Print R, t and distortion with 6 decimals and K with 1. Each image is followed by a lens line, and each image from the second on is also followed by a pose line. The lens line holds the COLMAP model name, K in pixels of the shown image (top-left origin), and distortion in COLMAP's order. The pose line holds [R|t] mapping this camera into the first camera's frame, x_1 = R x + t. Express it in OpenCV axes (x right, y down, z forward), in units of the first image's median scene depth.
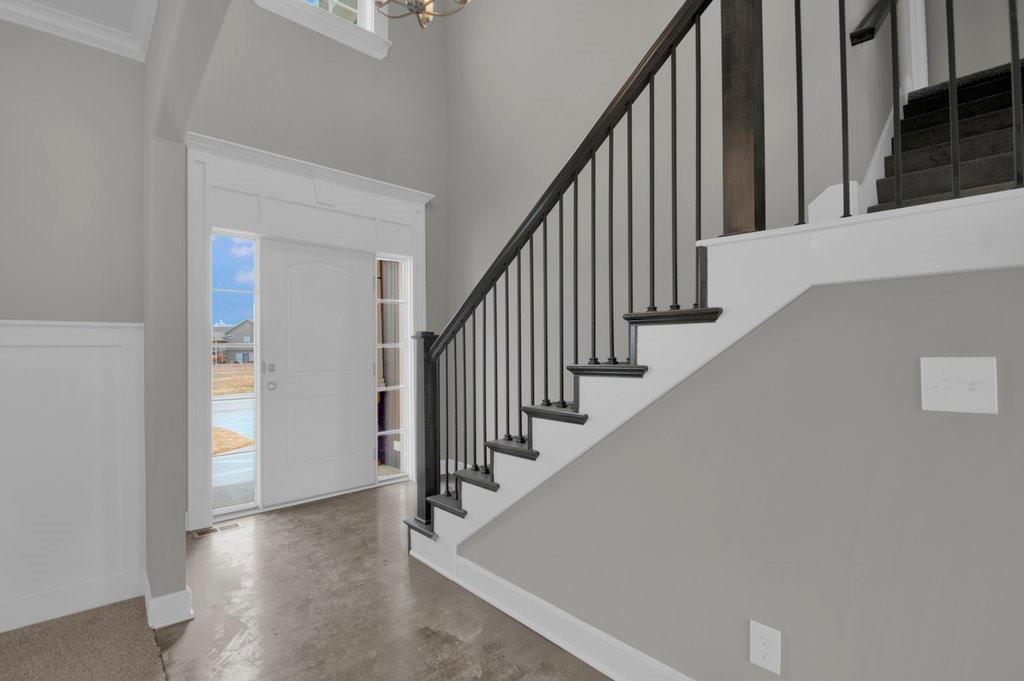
lens RADIAL K [[468.6, 0, 500.4], [0, 468.6, 354.3], [0, 0, 1]] dist [0.010110, -0.013375]
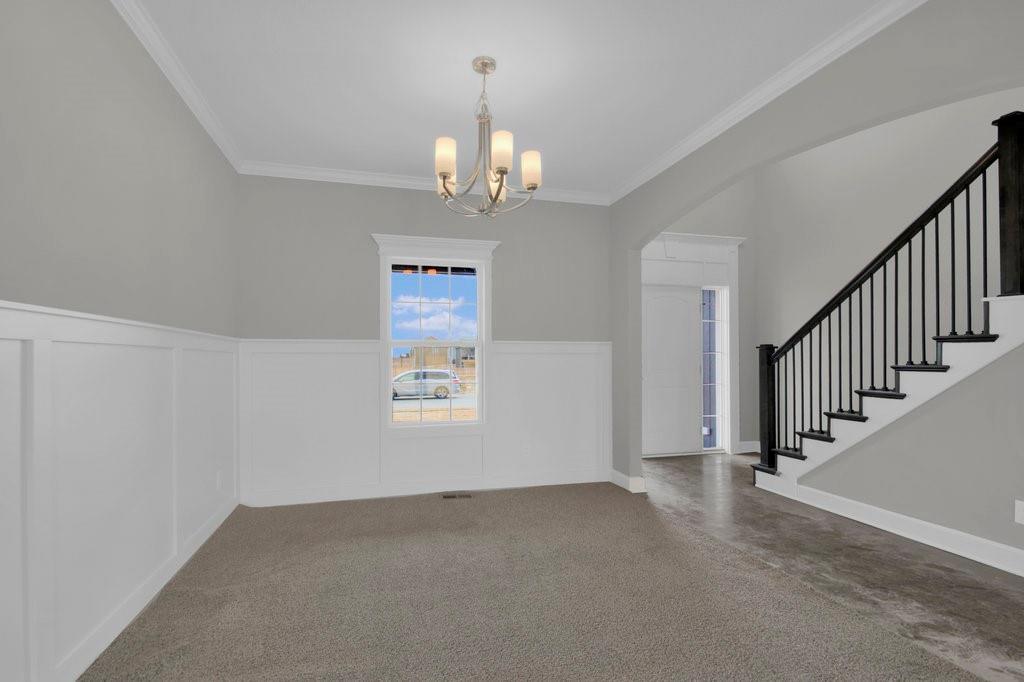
lens RADIAL K [[468.6, 0, 500.4], [0, 468.6, 354.8], [0, 0, 1]] dist [0.010110, -0.013375]
pose [[0.877646, 0.004190, -0.479291, -0.265780], [-0.010437, 0.999892, -0.010371, 0.016110], [0.479196, 0.014104, 0.877595, -1.097888]]
